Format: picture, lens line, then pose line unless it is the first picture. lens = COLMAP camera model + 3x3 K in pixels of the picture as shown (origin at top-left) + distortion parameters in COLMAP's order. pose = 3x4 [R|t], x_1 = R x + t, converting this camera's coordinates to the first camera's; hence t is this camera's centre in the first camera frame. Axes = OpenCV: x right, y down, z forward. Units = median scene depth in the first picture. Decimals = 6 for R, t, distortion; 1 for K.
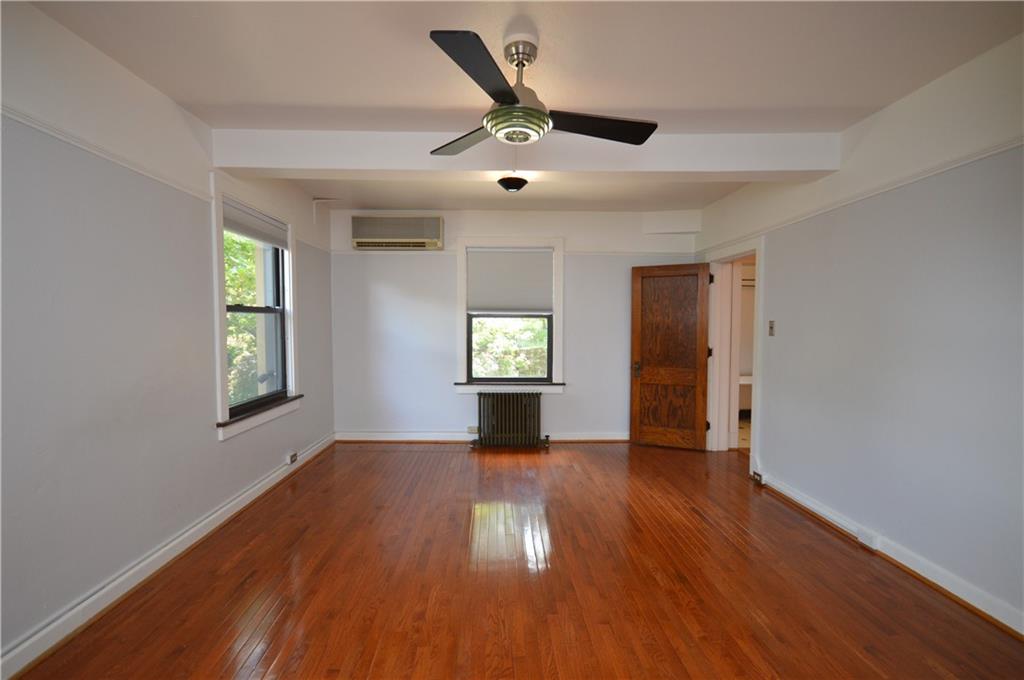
lens RADIAL K [[456.1, 0, 508.9], [0, 456.1, 345.1], [0, 0, 1]] dist [-0.003226, -0.000370]
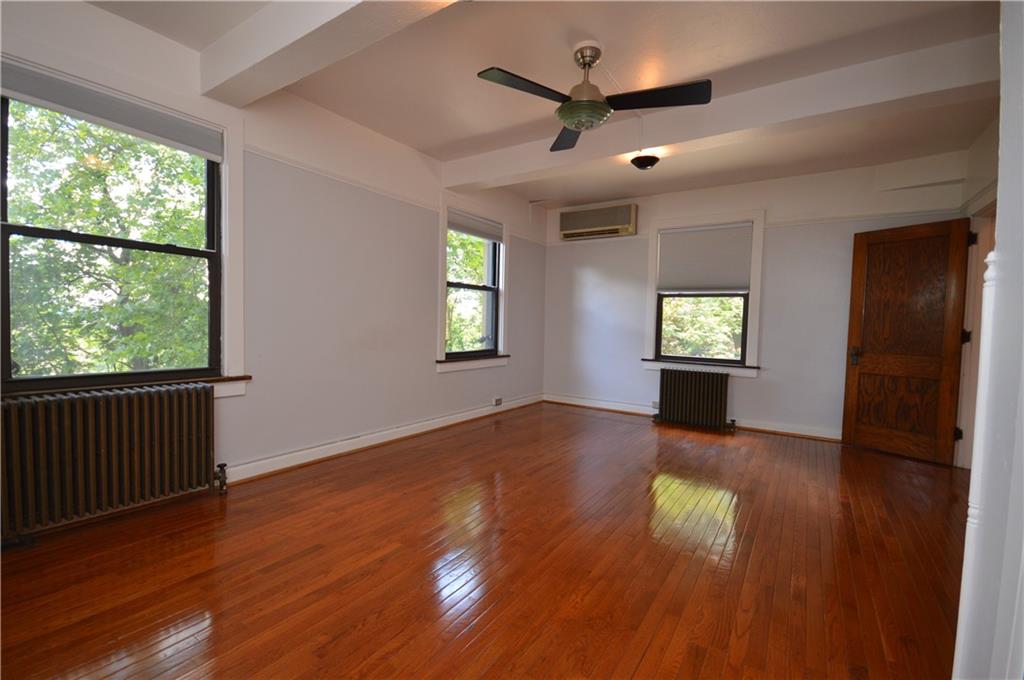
lens RADIAL K [[456.1, 0, 508.9], [0, 456.1, 345.1], [0, 0, 1]] dist [-0.003226, -0.000370]
pose [[0.813820, 0.046636, -0.579242, 0.251742], [-0.050279, 0.998687, 0.009767, 0.058333], [0.578937, 0.021175, 0.815097, -0.047009]]
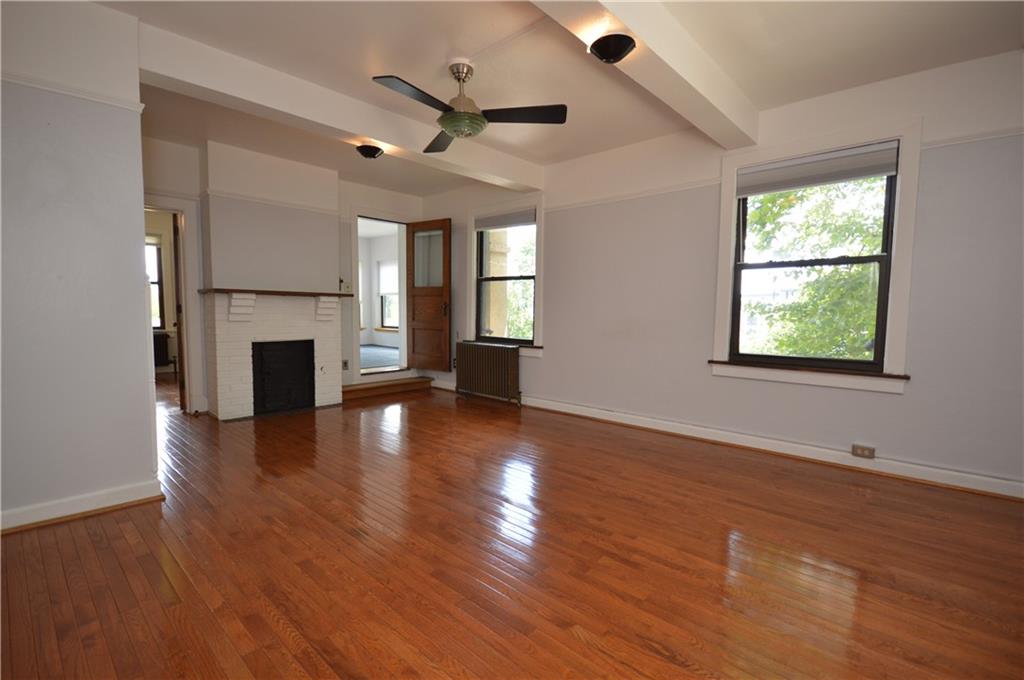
lens RADIAL K [[456.1, 0, 508.9], [0, 456.1, 345.1], [0, 0, 1]] dist [-0.003226, -0.000370]
pose [[-0.700920, 0.040954, -0.712063, 0.394965], [-0.047910, 0.993392, 0.104295, 0.016330], [0.711629, 0.107218, -0.694326, 0.896928]]
